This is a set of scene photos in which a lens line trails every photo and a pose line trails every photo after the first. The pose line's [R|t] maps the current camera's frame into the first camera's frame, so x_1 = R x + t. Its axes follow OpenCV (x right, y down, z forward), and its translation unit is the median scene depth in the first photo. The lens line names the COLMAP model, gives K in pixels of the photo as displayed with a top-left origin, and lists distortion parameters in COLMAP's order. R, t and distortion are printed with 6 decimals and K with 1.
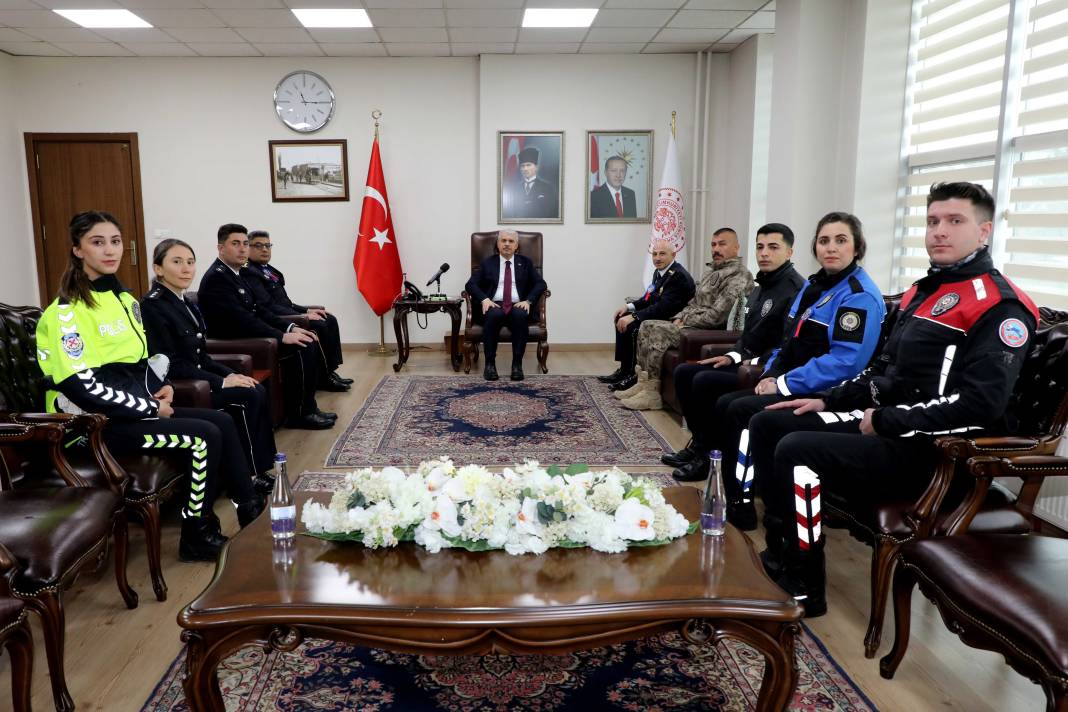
lens RADIAL K [[862.0, 0, 492.3], [0, 862.0, 374.7], [0, 0, 1]] dist [0.003393, 0.007050]
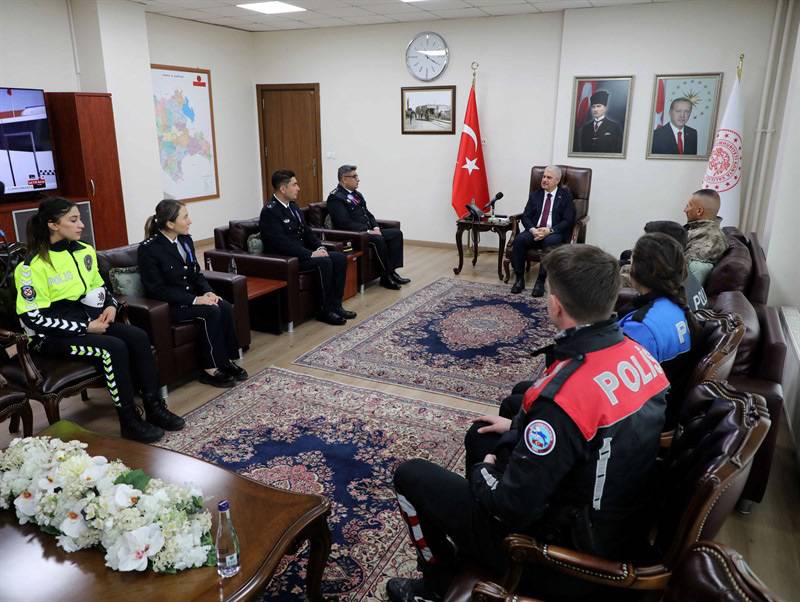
lens RADIAL K [[618.0, 0, 405.4], [0, 618.0, 298.3], [0, 0, 1]] dist [0.005275, 0.009232]
pose [[0.892933, 0.134136, -0.429741, 0.205995], [-0.085954, 0.987817, 0.129731, -0.075049], [0.441907, -0.078903, 0.893584, 0.123743]]
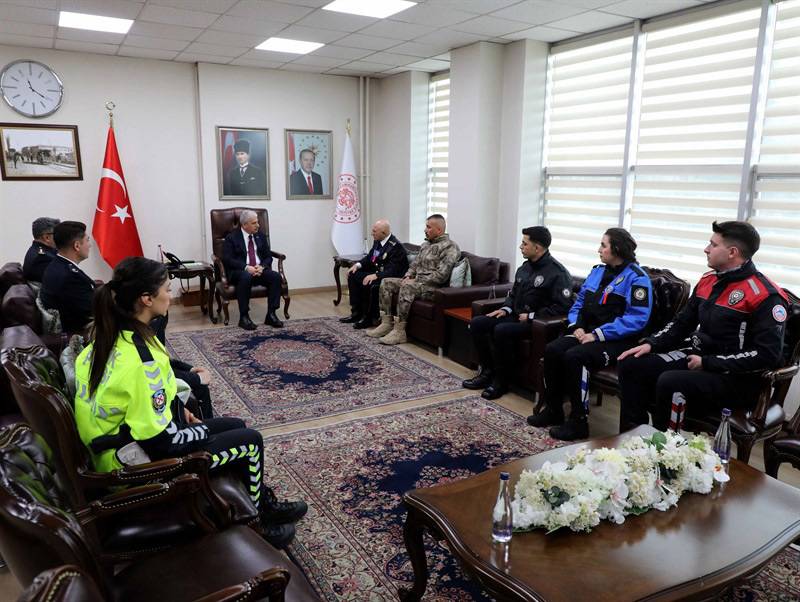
lens RADIAL K [[618.0, 0, 405.4], [0, 618.0, 298.3], [0, 0, 1]] dist [0.005275, 0.009232]
pose [[0.872372, -0.082131, 0.481894, -0.208637], [0.070250, 0.996616, 0.042683, -0.053857], [-0.483769, -0.003383, 0.875189, 0.086738]]
